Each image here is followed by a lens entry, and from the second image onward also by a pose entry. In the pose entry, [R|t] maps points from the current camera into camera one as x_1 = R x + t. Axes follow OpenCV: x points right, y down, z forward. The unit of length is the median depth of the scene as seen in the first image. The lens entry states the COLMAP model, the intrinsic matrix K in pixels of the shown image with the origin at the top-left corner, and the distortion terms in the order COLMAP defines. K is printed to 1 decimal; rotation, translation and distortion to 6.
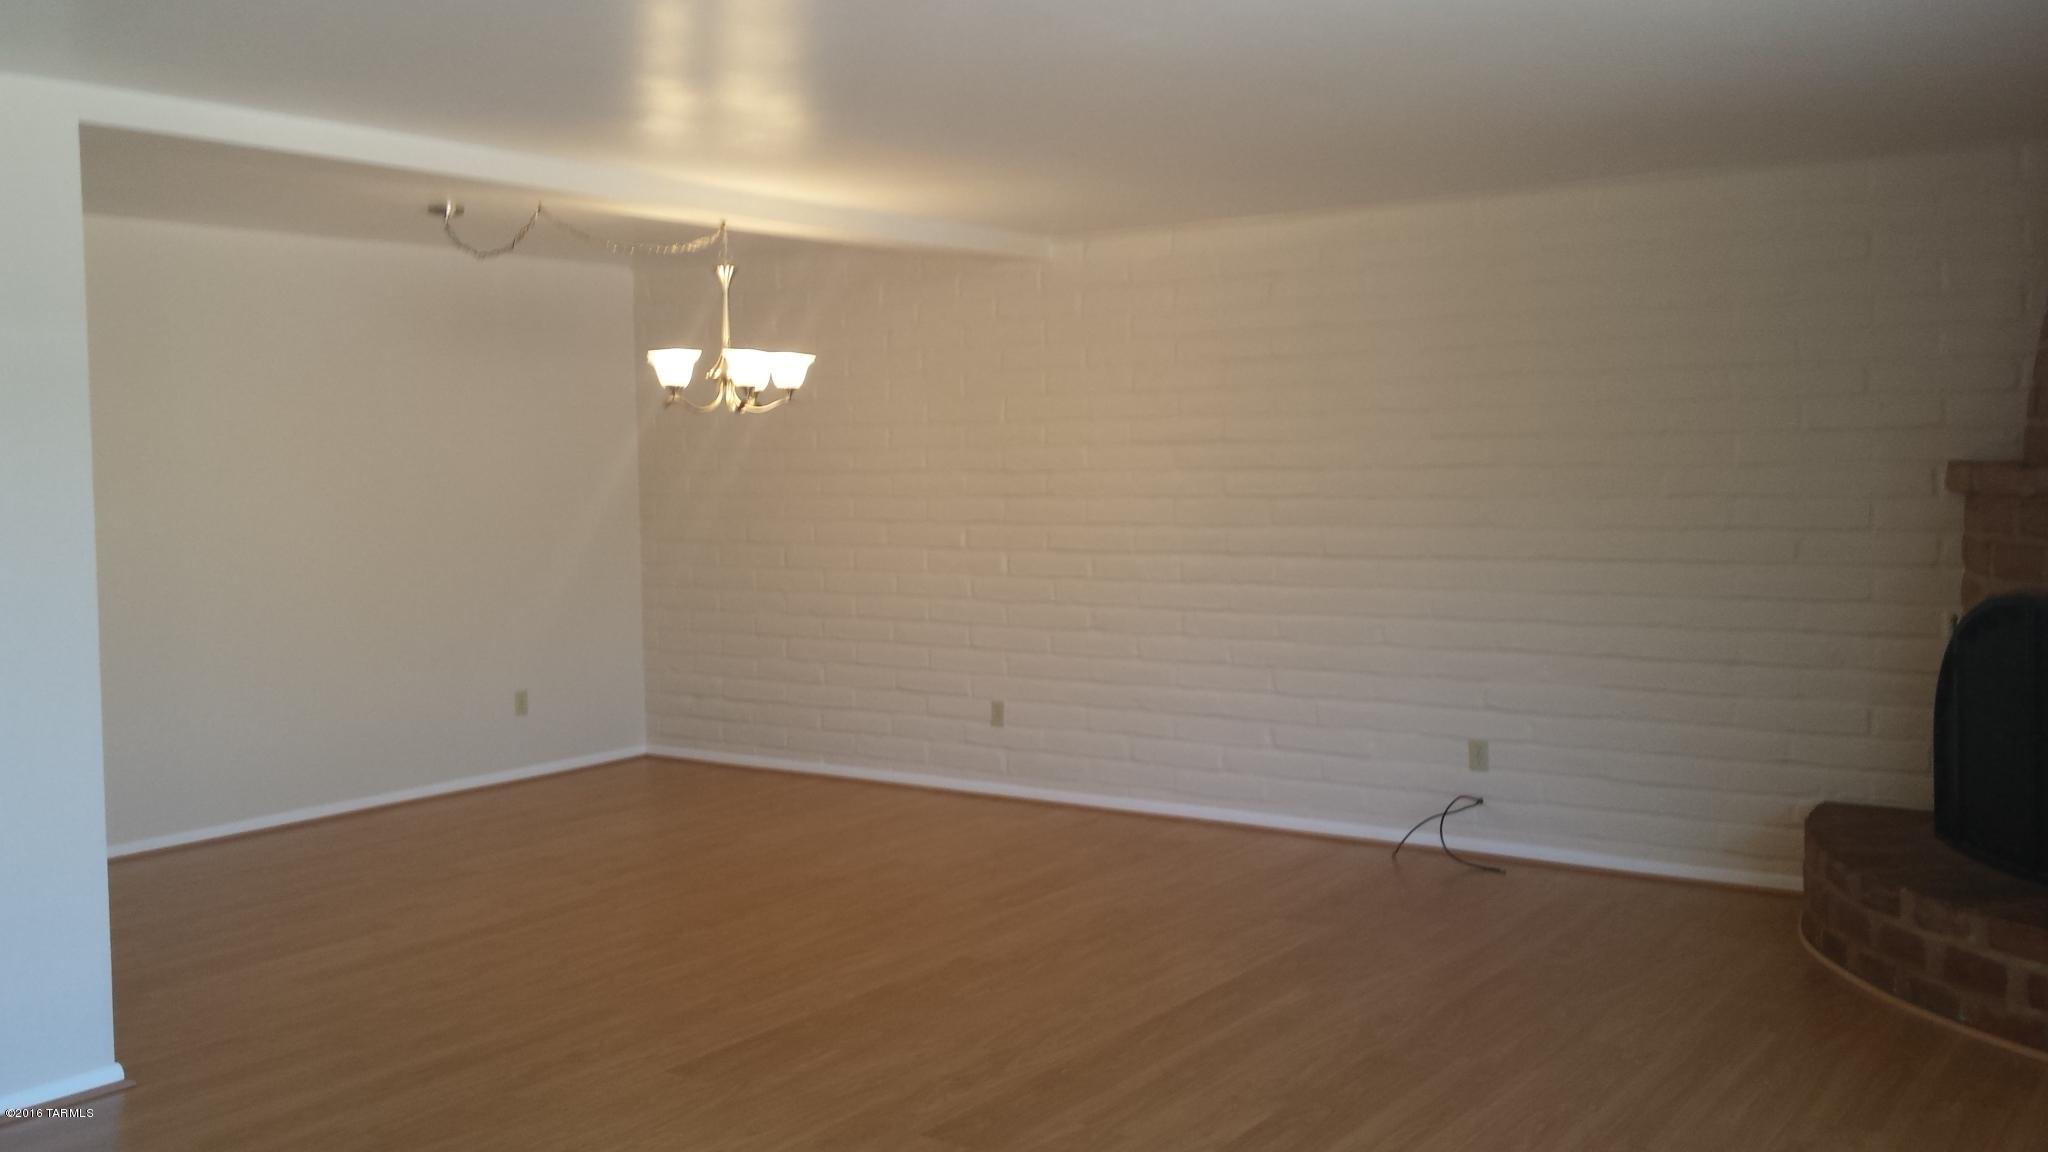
lens RADIAL K [[1868.5, 0, 1002.8], [0, 1868.5, 512.0], [0, 0, 1]] dist [0.068663, -0.095278]
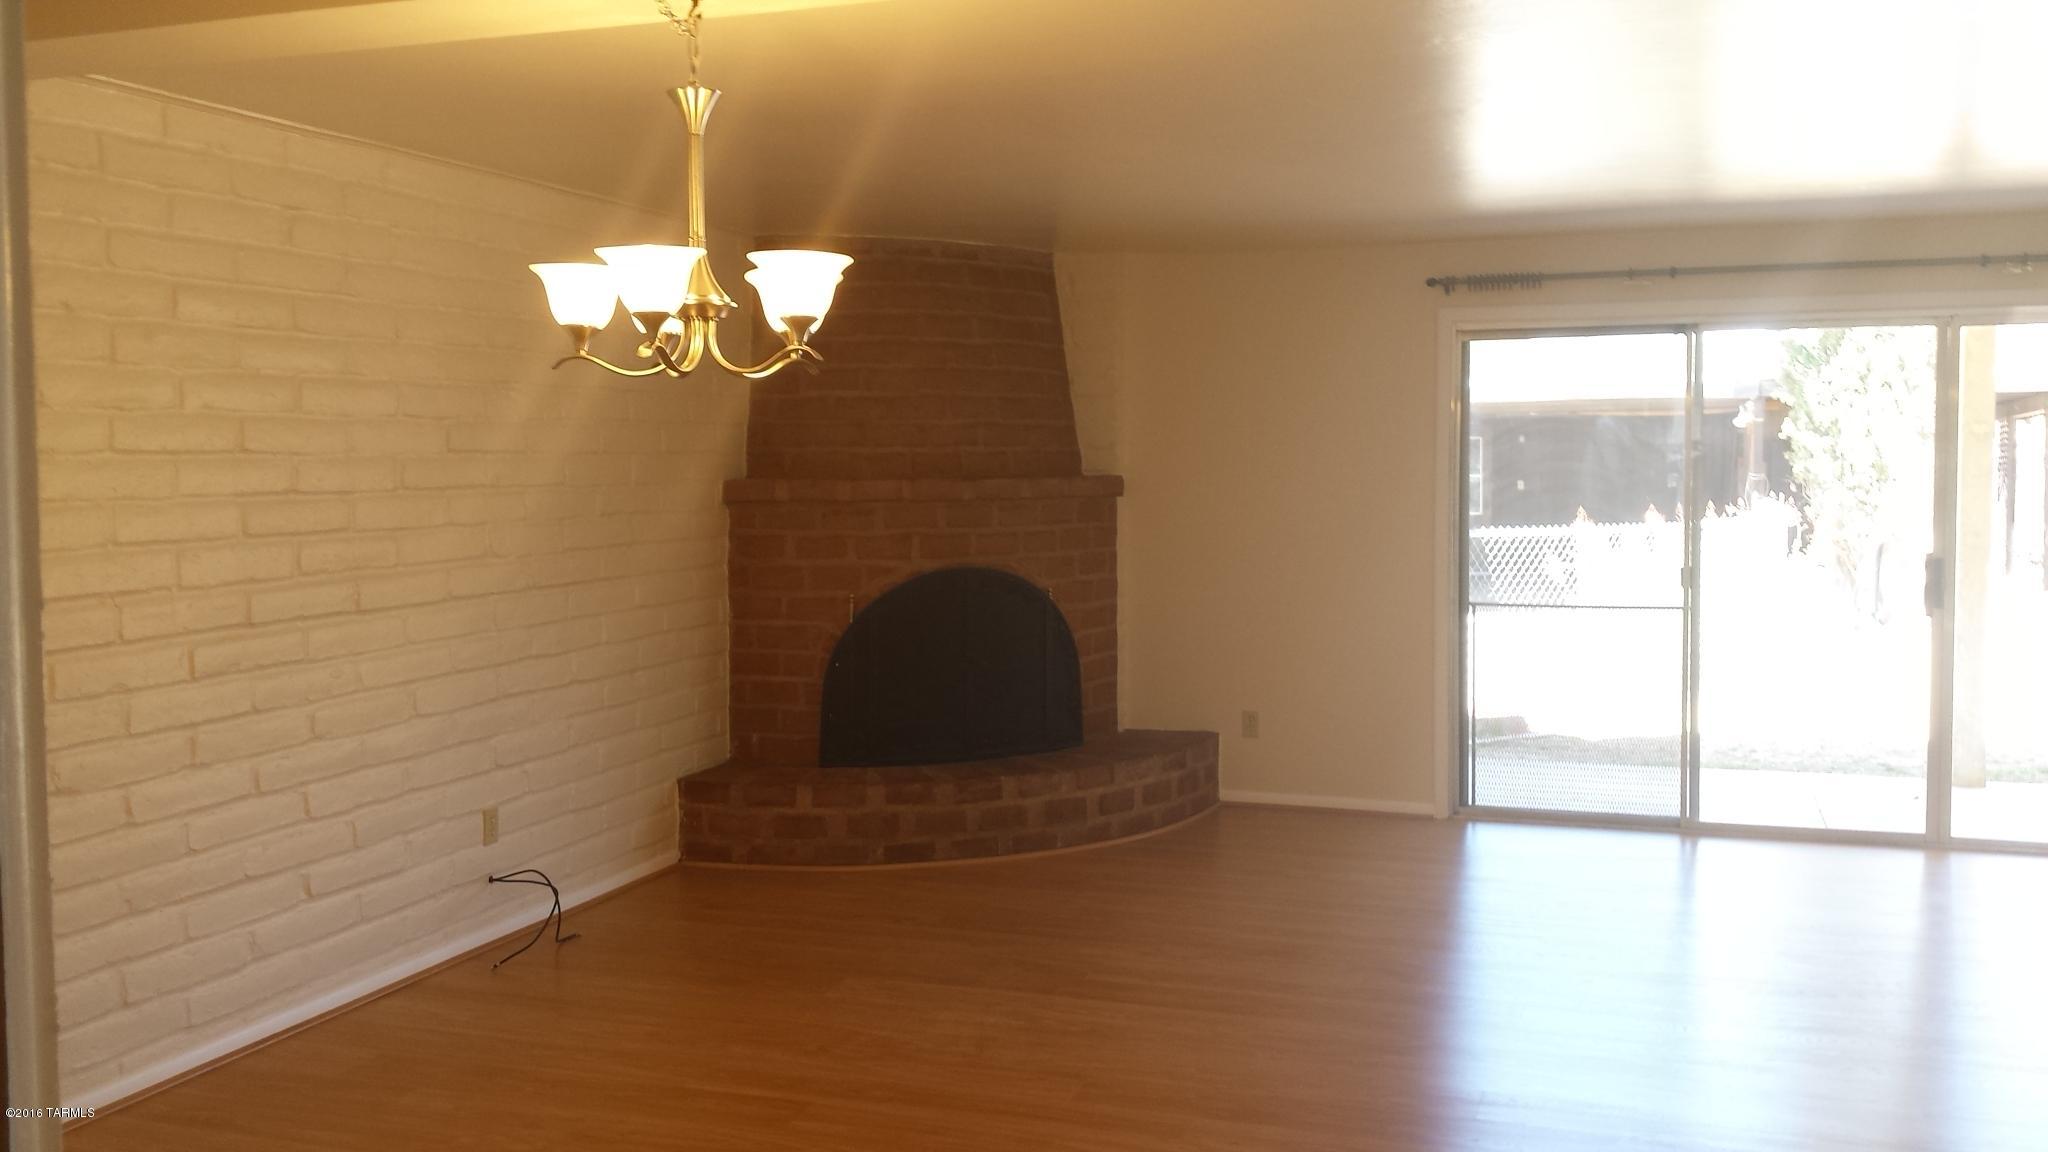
lens RADIAL K [[1868.5, 0, 1041.0], [0, 1868.5, 558.6], [0, 0, 1]] dist [0.068663, -0.095278]
pose [[-0.285775, -0.043620, 0.957303, -1.303480], [0.037263, 0.997702, 0.056584, -0.064204], [-0.957572, 0.051843, -0.283493, 2.048072]]
